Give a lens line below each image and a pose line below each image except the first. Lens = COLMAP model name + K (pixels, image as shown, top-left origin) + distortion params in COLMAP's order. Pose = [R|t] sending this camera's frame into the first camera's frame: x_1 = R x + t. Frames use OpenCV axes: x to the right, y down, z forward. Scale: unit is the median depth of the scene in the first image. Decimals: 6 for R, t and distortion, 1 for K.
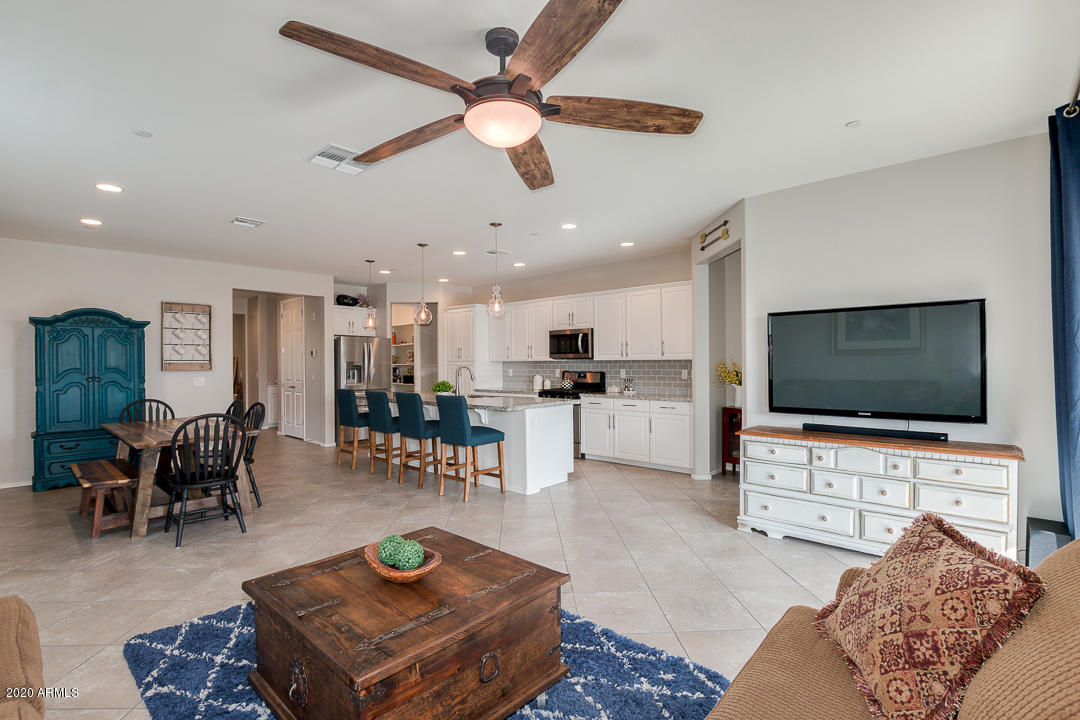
lens RADIAL K [[498.1, 0, 538.0], [0, 498.1, 360.0], [0, 0, 1]] dist [-0.020613, -0.000258]
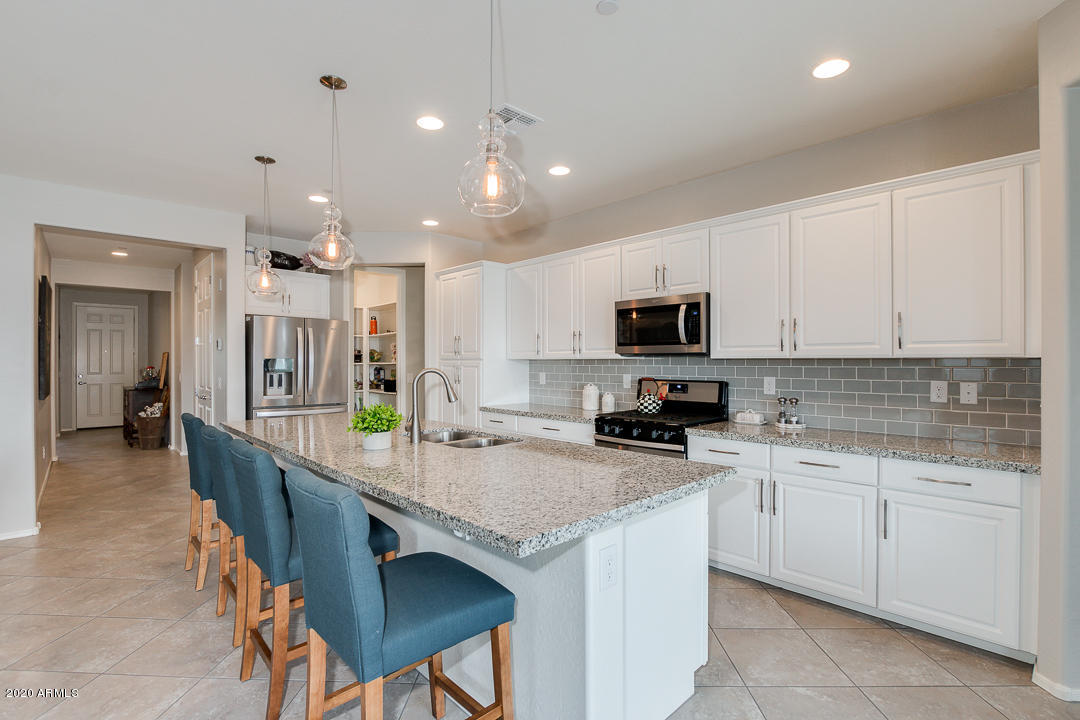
lens RADIAL K [[498.1, 0, 537.0], [0, 498.1, 363.4], [0, 0, 1]] dist [-0.020613, -0.000258]
pose [[0.997503, 0.008119, -0.070150, -0.024587], [-0.007657, 0.999947, 0.006848, 0.003724], [0.070202, -0.006294, 0.997513, 0.512138]]
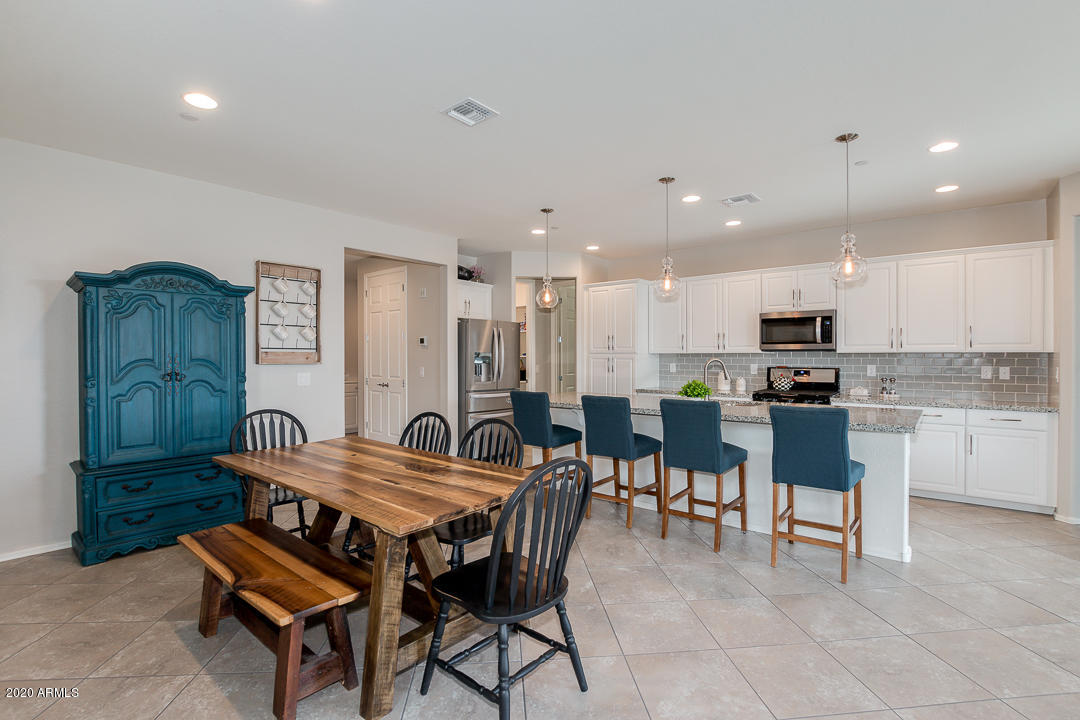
lens RADIAL K [[498.1, 0, 543.8], [0, 498.1, 359.0], [0, 0, 1]] dist [-0.020613, -0.000258]
pose [[0.999058, 0.006742, 0.042866, -0.369758], [-0.007249, 0.999905, 0.011686, 0.004617], [-0.042783, -0.011986, 0.999012, 0.282775]]
